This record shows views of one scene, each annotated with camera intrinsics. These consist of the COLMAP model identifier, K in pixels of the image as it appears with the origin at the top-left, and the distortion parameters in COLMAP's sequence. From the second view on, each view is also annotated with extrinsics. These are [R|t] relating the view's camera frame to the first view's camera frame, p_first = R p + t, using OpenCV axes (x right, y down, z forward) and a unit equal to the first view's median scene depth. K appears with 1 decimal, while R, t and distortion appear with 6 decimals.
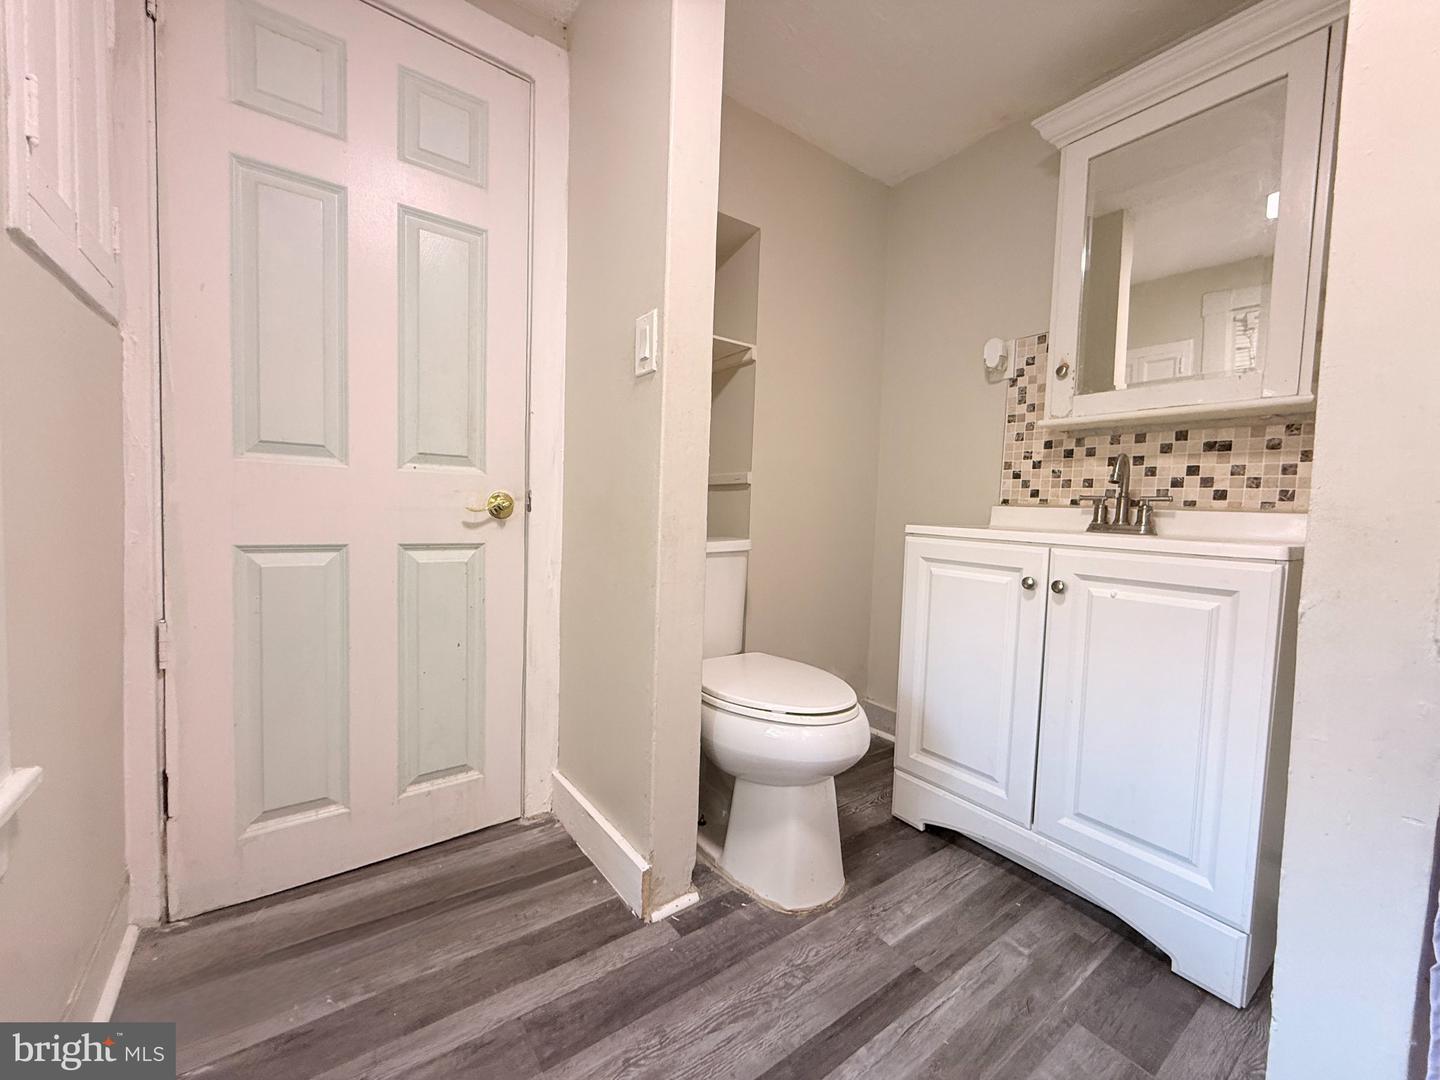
lens RADIAL K [[576.5, 0, 715.5], [0, 576.5, 539.2], [0, 0, 1]] dist [-0.001395, 0.001043]
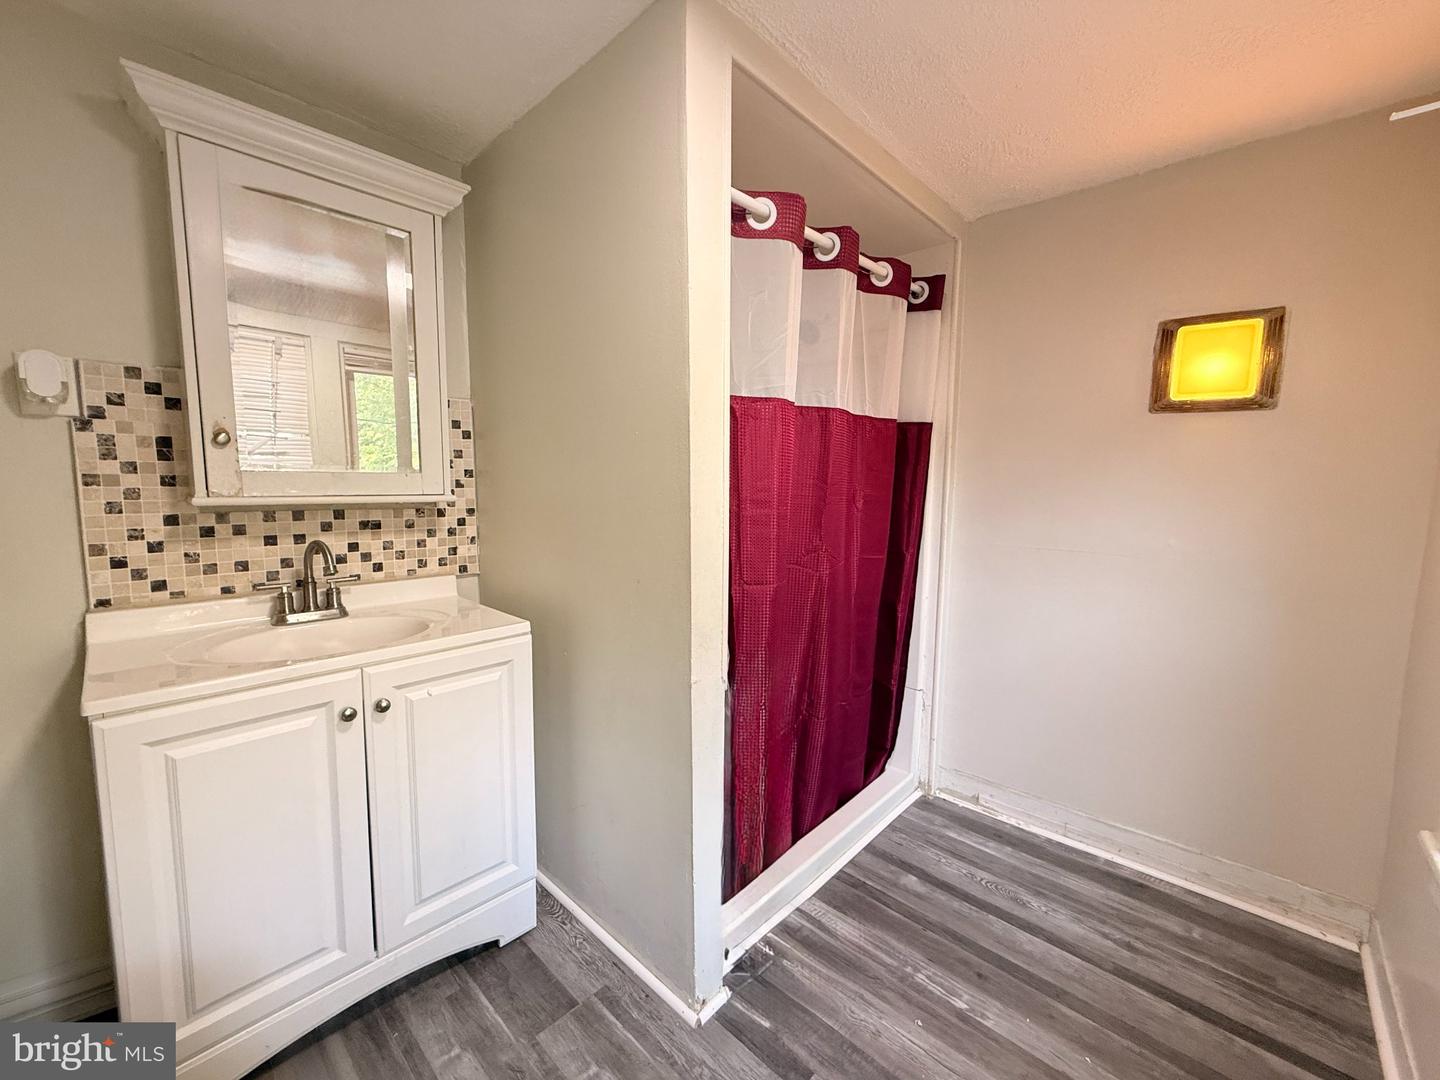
lens RADIAL K [[576.5, 0, 713.6], [0, 576.5, 541.9], [0, 0, 1]] dist [-0.001395, 0.001043]
pose [[-0.183900, -0.144930, 0.972202, -0.346048], [0.036612, 0.987374, 0.154117, -0.273791], [-0.982263, 0.063936, -0.176272, 0.534800]]
